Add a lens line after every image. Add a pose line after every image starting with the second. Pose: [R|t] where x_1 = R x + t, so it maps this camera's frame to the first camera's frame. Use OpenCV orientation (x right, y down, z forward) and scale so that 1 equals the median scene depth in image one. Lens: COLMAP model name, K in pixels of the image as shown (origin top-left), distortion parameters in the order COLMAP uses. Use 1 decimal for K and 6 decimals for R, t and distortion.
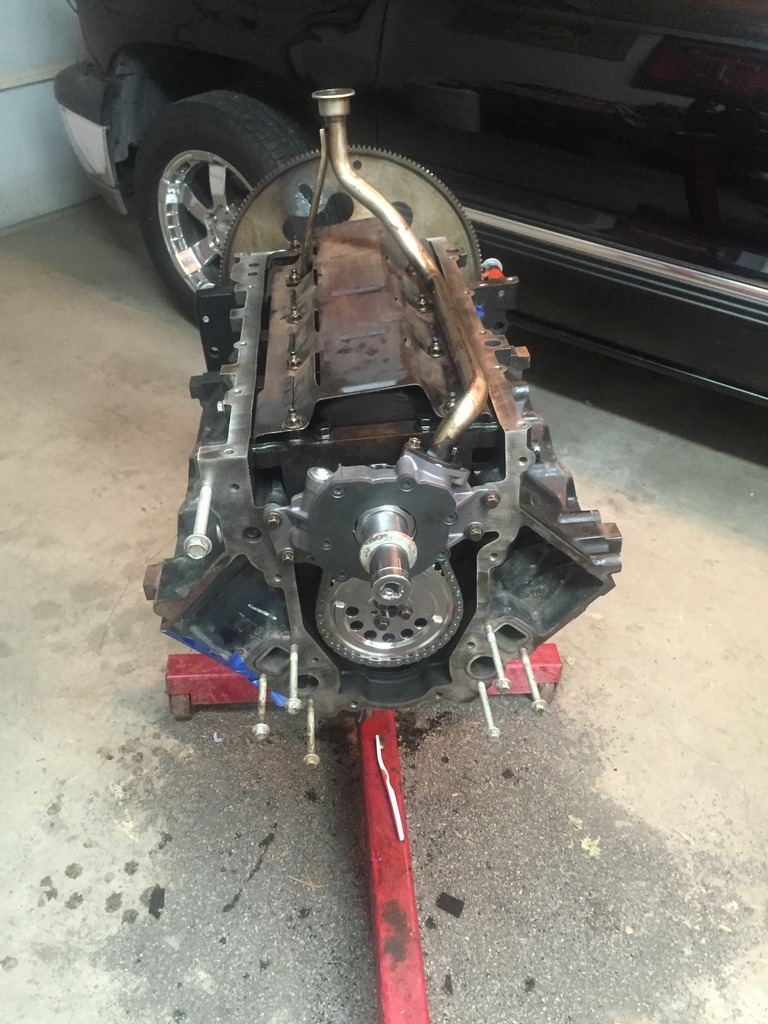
lens RADIAL K [[882.0, 0, 384.0], [0, 882.0, 512.0], [0, 0, 1]] dist [0.084466, -0.128029]
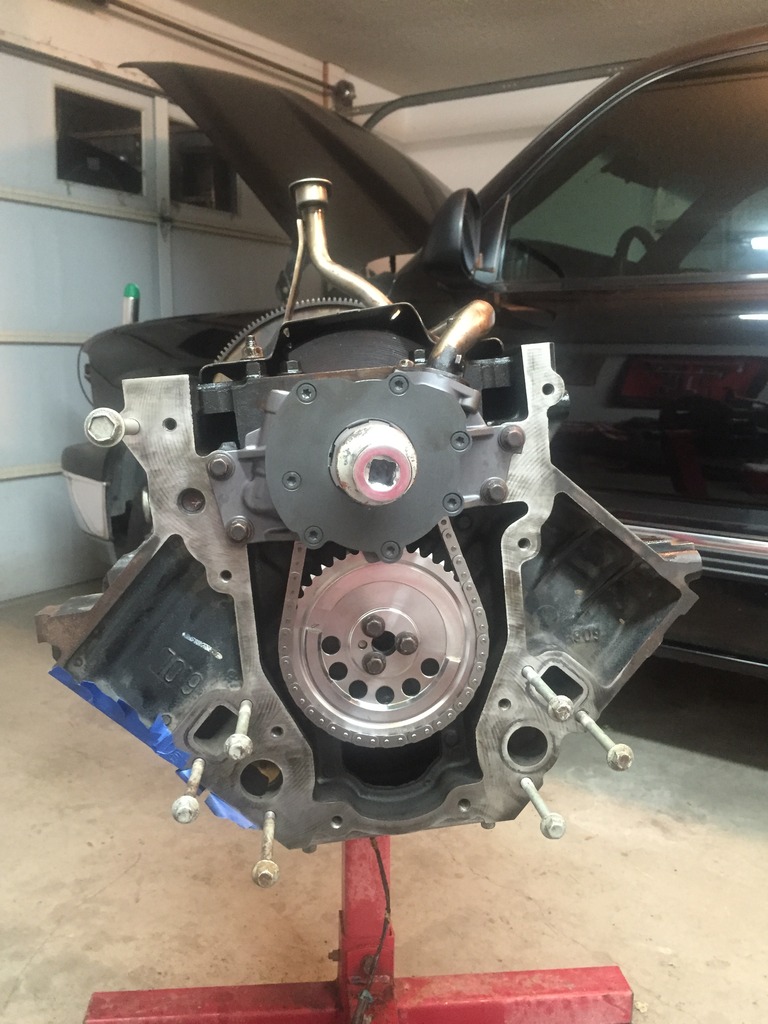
lens RADIAL K [[882.0, 0, 384.0], [0, 882.0, 512.0], [0, 0, 1]] dist [0.084466, -0.128029]
pose [[0.999391, -0.032435, 0.012869, 0.000163], [0.034599, 0.873229, -0.486080, 0.160290], [0.004528, 0.486229, 0.873820, 0.148568]]
